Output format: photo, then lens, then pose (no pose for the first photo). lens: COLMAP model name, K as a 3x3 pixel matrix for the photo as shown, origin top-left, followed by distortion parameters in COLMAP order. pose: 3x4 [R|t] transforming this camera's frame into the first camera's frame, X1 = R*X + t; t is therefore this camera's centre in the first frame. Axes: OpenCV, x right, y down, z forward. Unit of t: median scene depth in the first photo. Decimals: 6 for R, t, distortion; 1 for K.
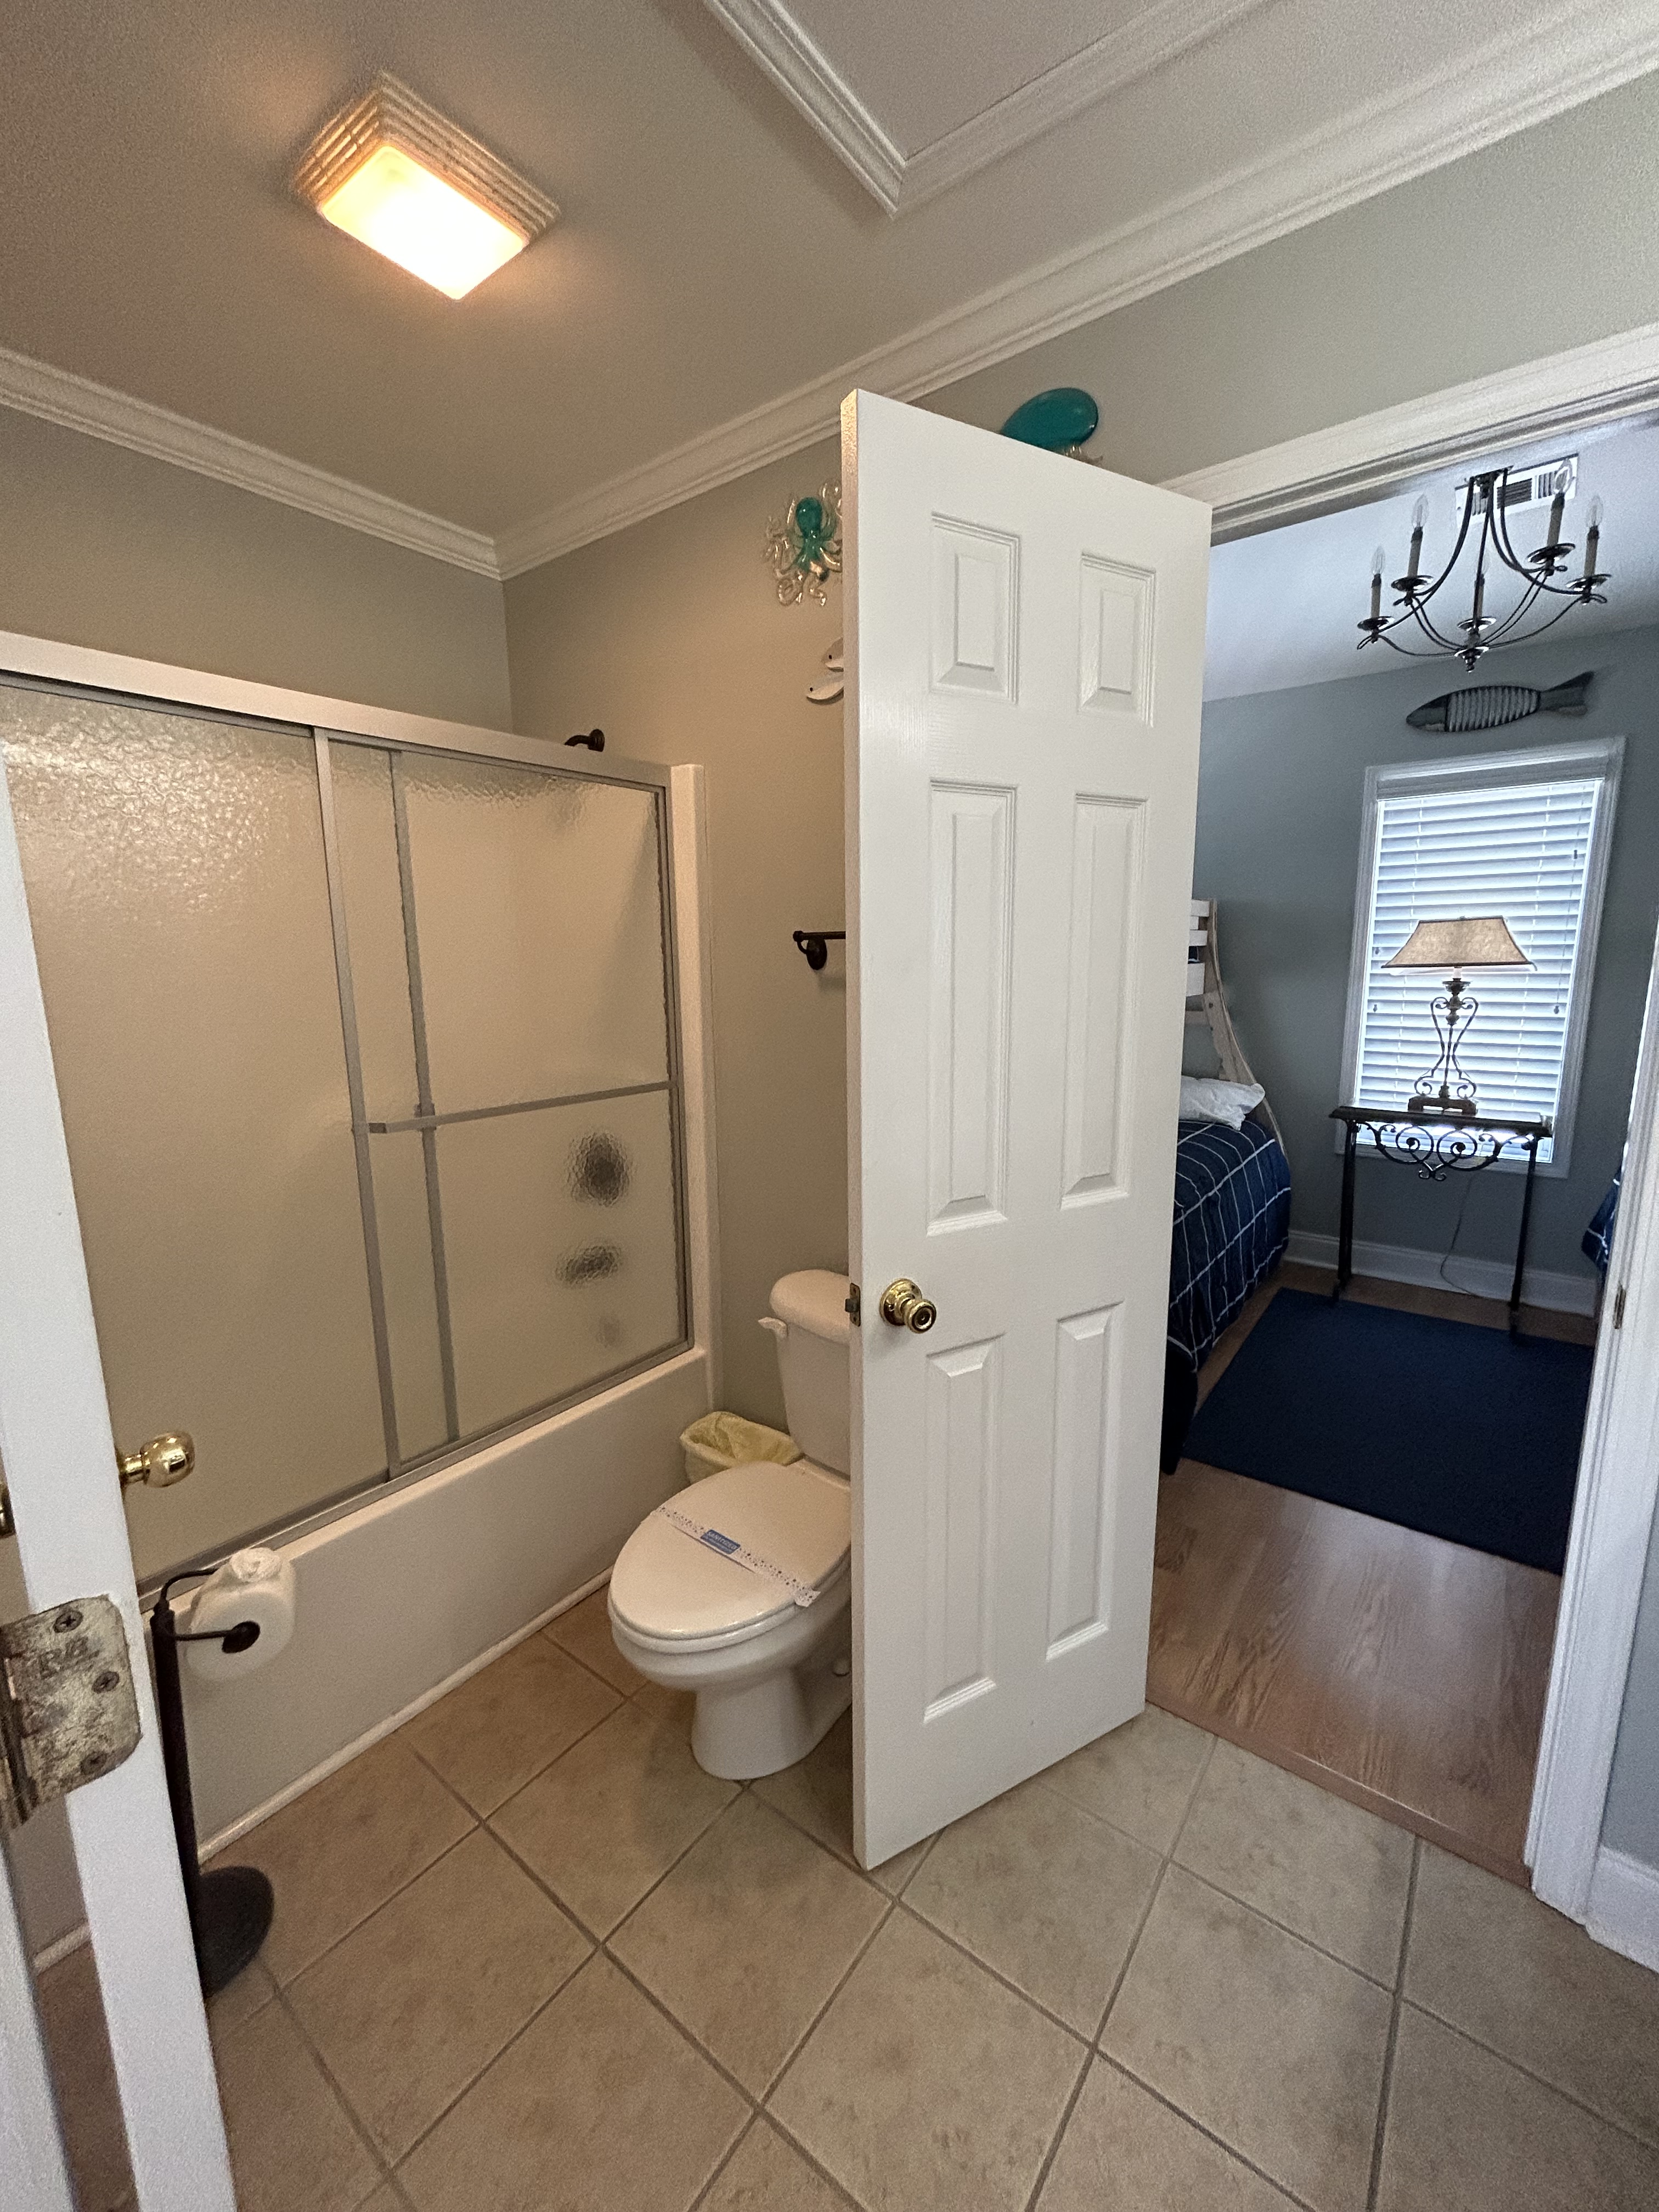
lens RADIAL K [[894.4, 0, 827.8], [0, 894.4, 1104.0], [0, 0, 1]] dist [0.000916, 0.000930]
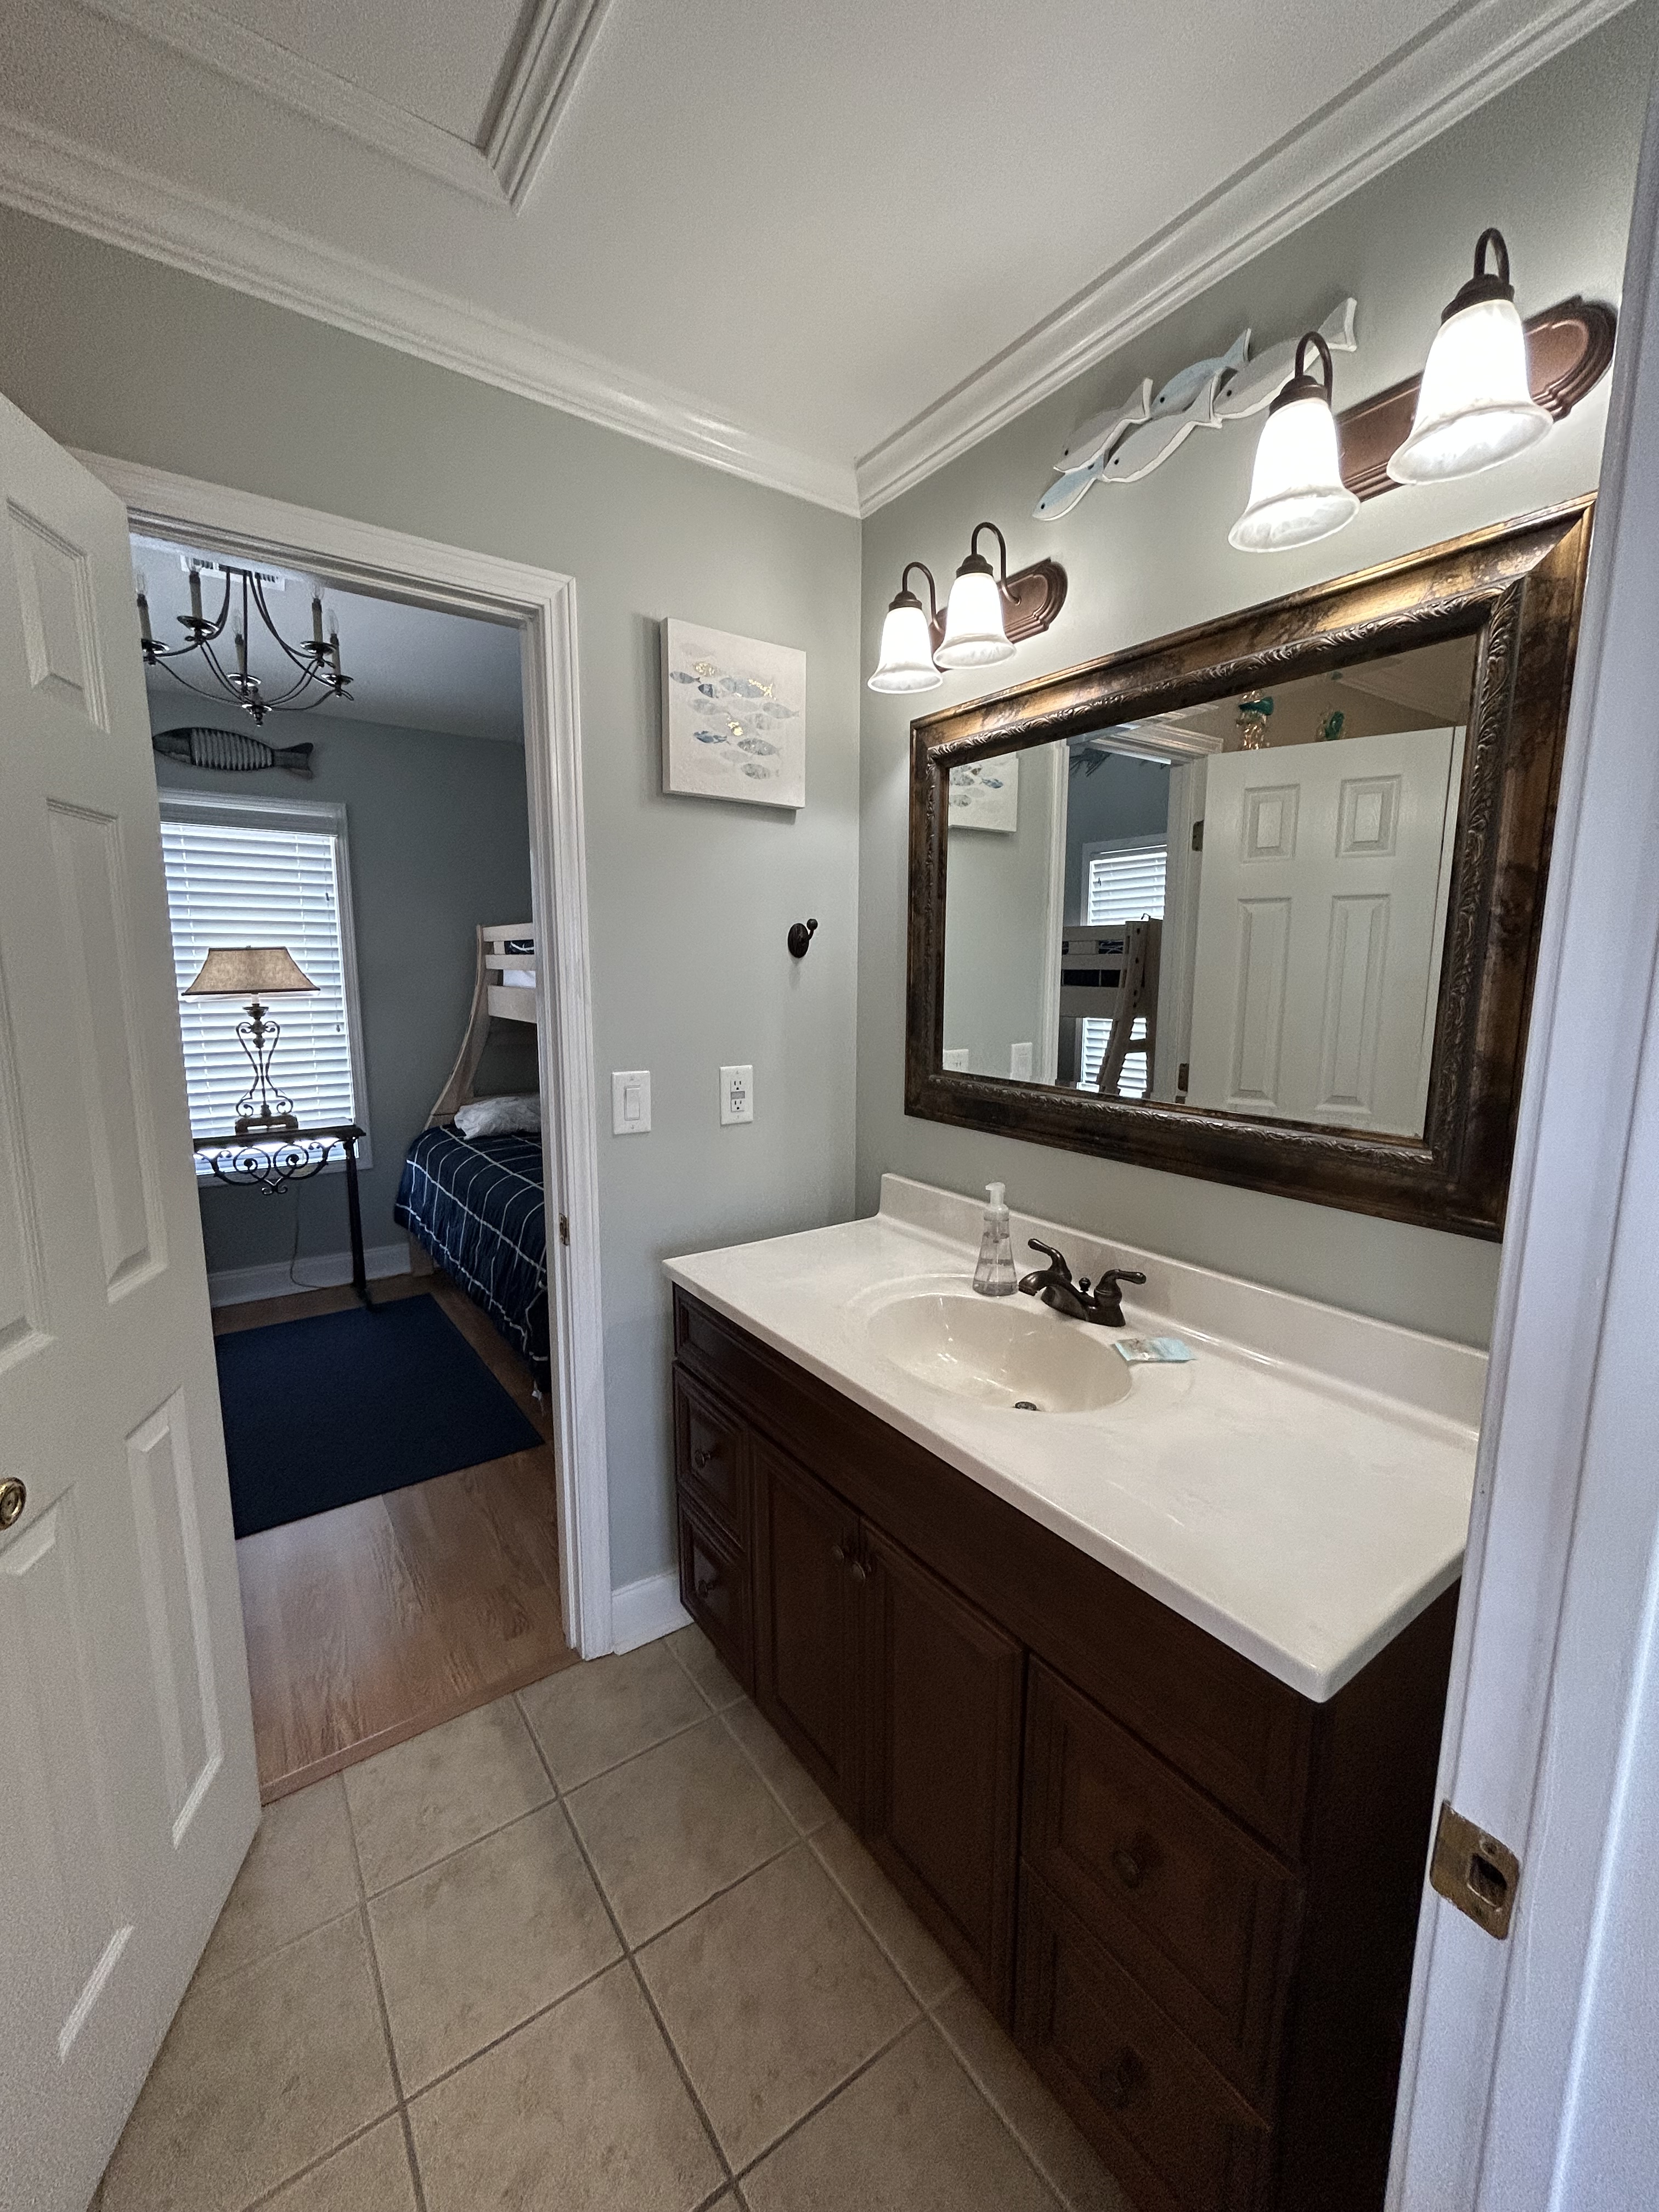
lens RADIAL K [[894.4, 0, 831.2], [0, 894.4, 1103.5], [0, 0, 1]] dist [0.000916, 0.000930]
pose [[0.293818, -0.130753, 0.946876, -0.118436], [0.153304, 0.984223, 0.088339, -0.013288], [-0.943488, 0.119205, 0.309227, 0.041854]]
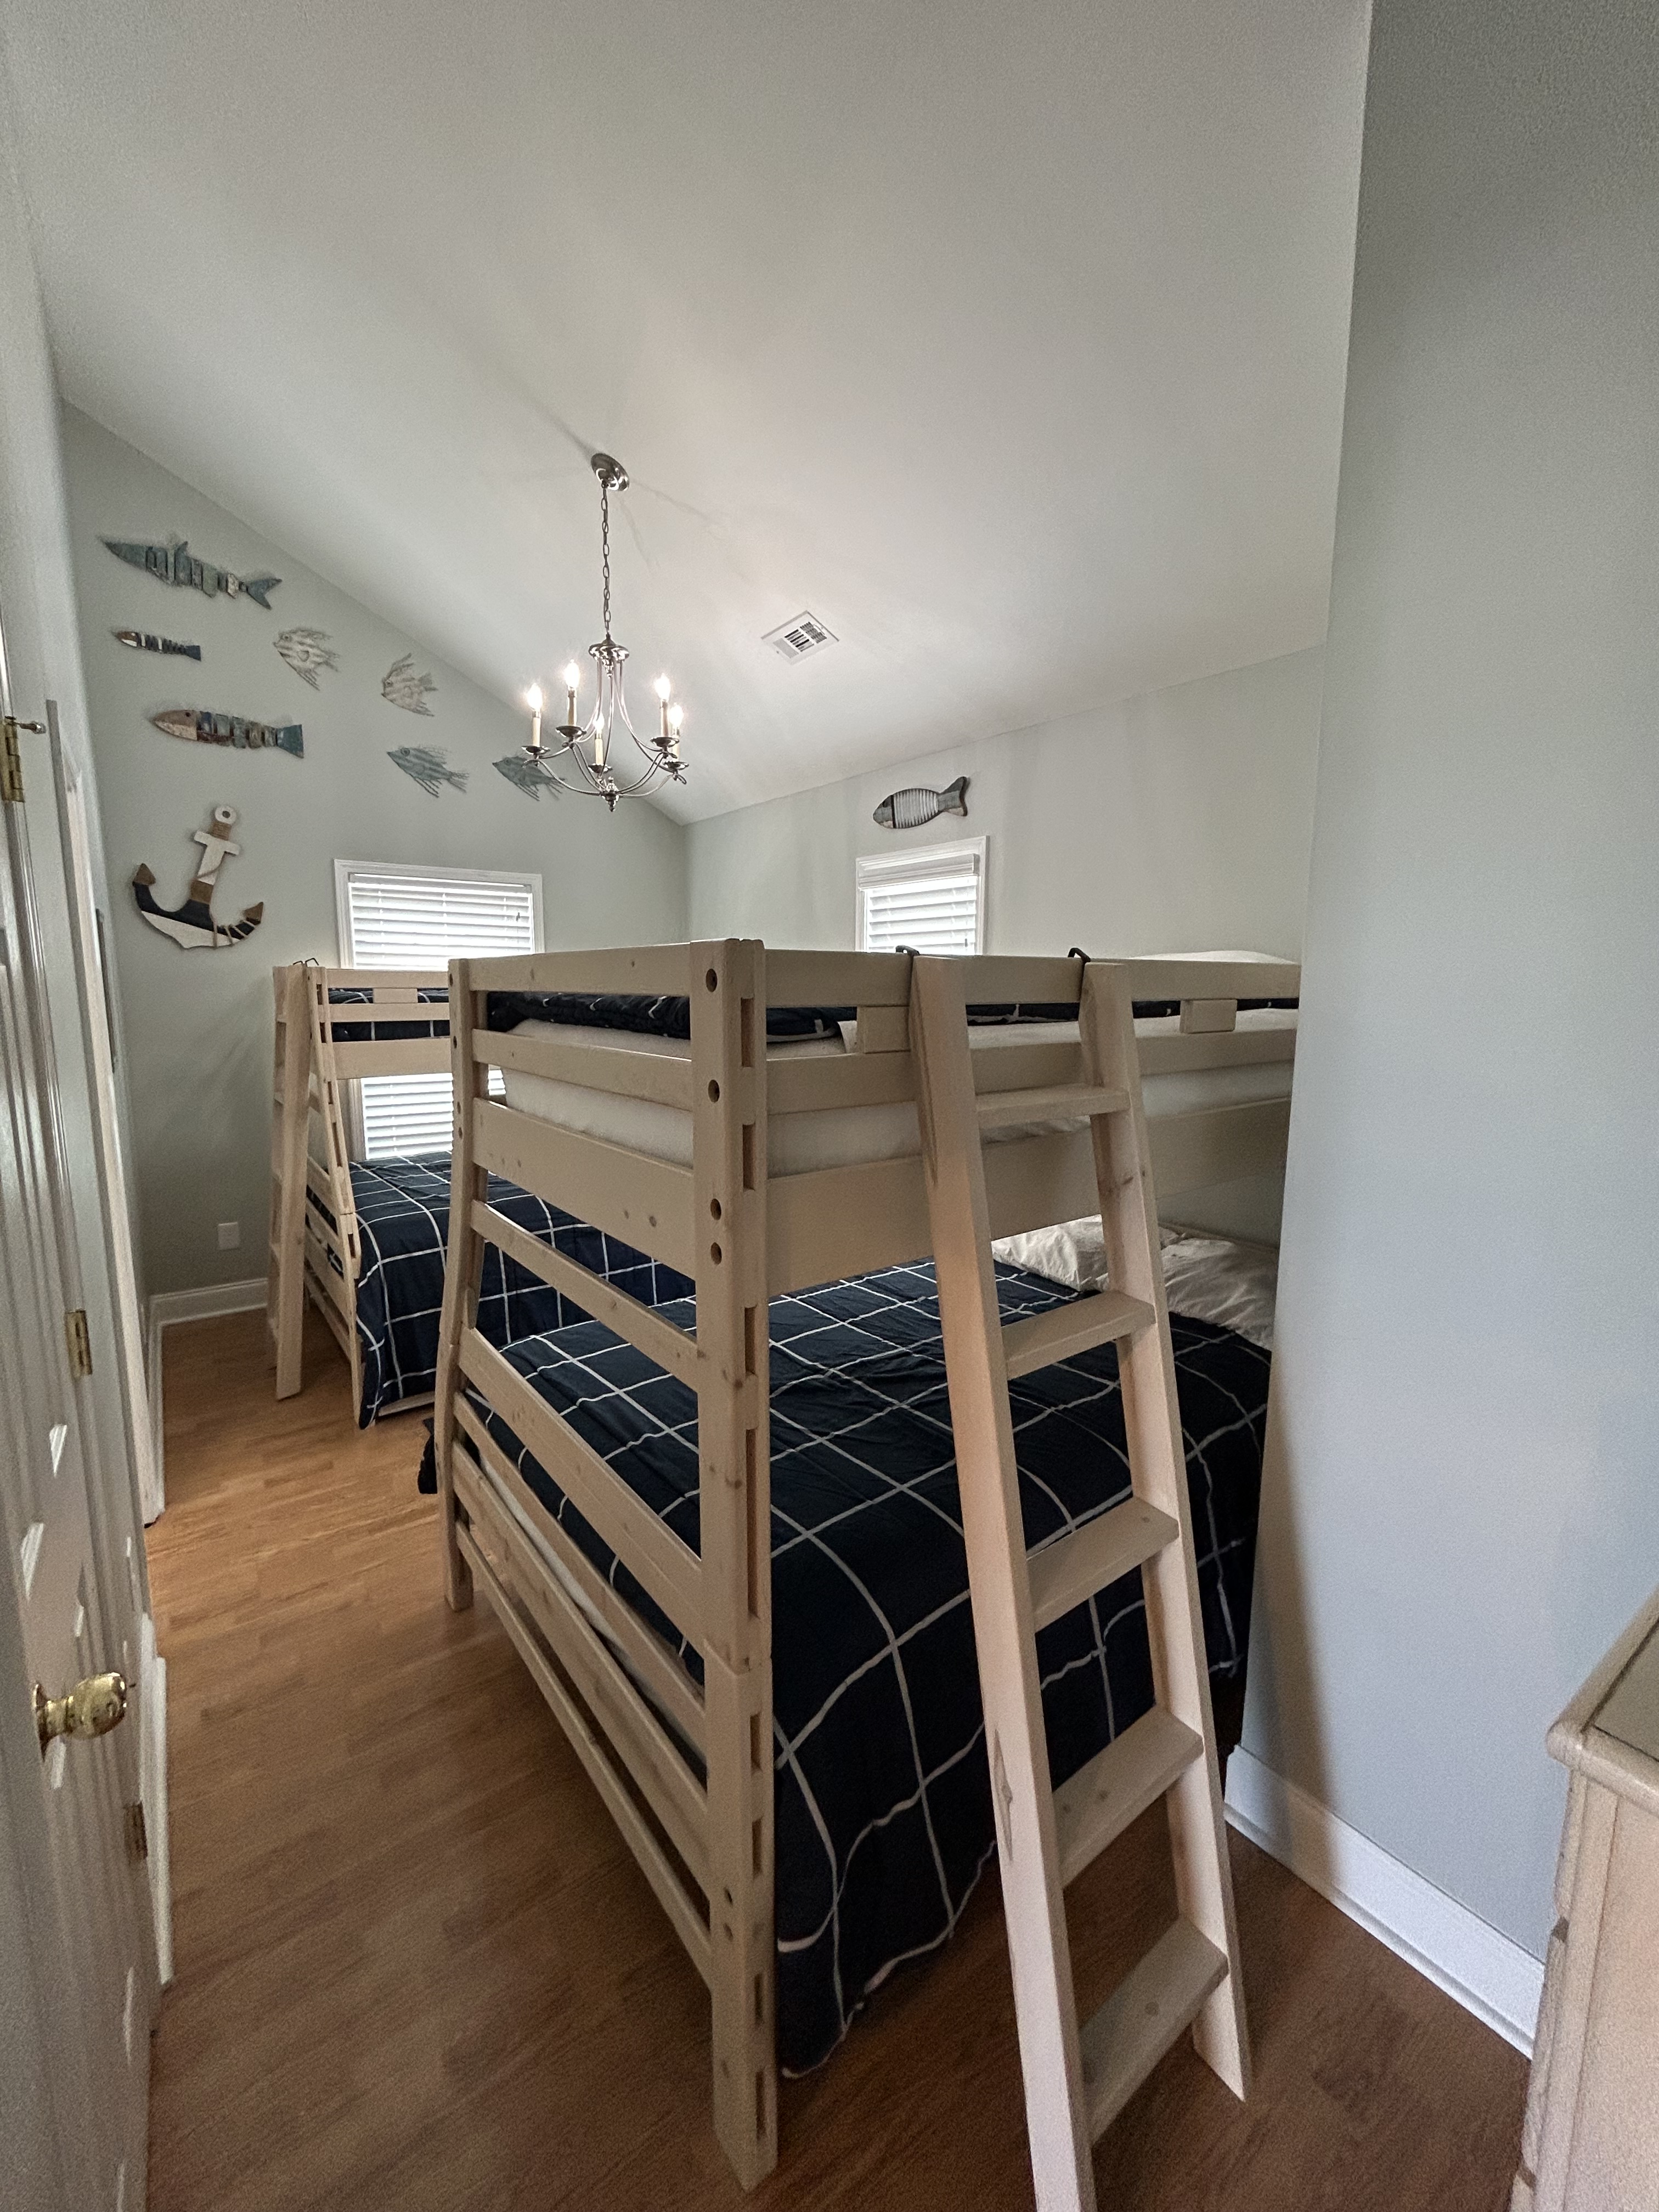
lens RADIAL K [[894.4, 0, 830.2], [0, 894.4, 1097.9], [0, 0, 1]] dist [0.000916, 0.000930]
pose [[0.965150, 0.050608, -0.256756, 0.943447], [-0.060592, 0.997677, -0.031118, -0.046804], [0.254585, 0.045591, 0.965975, -0.070438]]
